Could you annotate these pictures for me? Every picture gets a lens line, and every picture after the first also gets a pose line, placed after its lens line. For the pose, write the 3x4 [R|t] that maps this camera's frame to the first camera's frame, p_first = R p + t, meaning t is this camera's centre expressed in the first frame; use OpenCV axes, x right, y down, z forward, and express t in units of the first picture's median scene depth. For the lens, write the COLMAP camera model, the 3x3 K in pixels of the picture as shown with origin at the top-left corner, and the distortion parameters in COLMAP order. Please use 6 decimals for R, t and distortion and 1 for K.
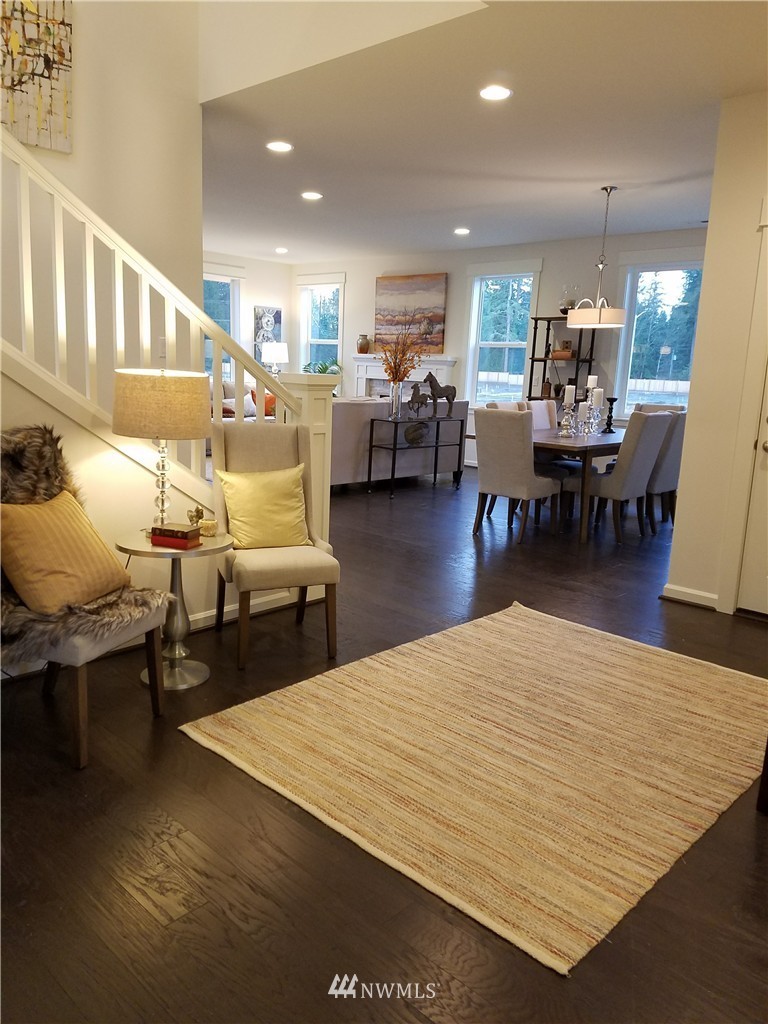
lens RADIAL K [[769.7, 0, 384.0], [0, 769.7, 512.0], [0, 0, 1]] dist [-0.007546, -0.006205]
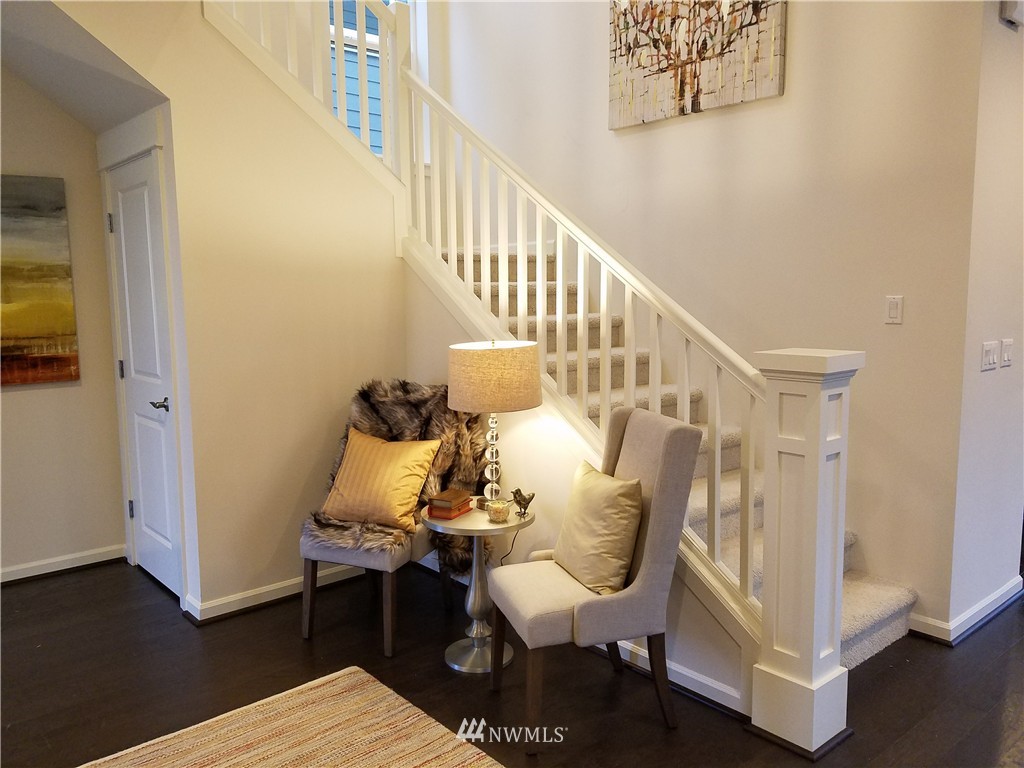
lens RADIAL K [[798.5, 0, 512.0], [0, 798.5, 384.0], [0, 0, 1]] dist [0.038008, -0.001660]
pose [[-0.090530, 0.080002, -0.992675, 0.597164], [-0.195993, 0.975844, 0.096520, -0.191679], [0.976418, 0.203295, -0.072663, 0.908734]]
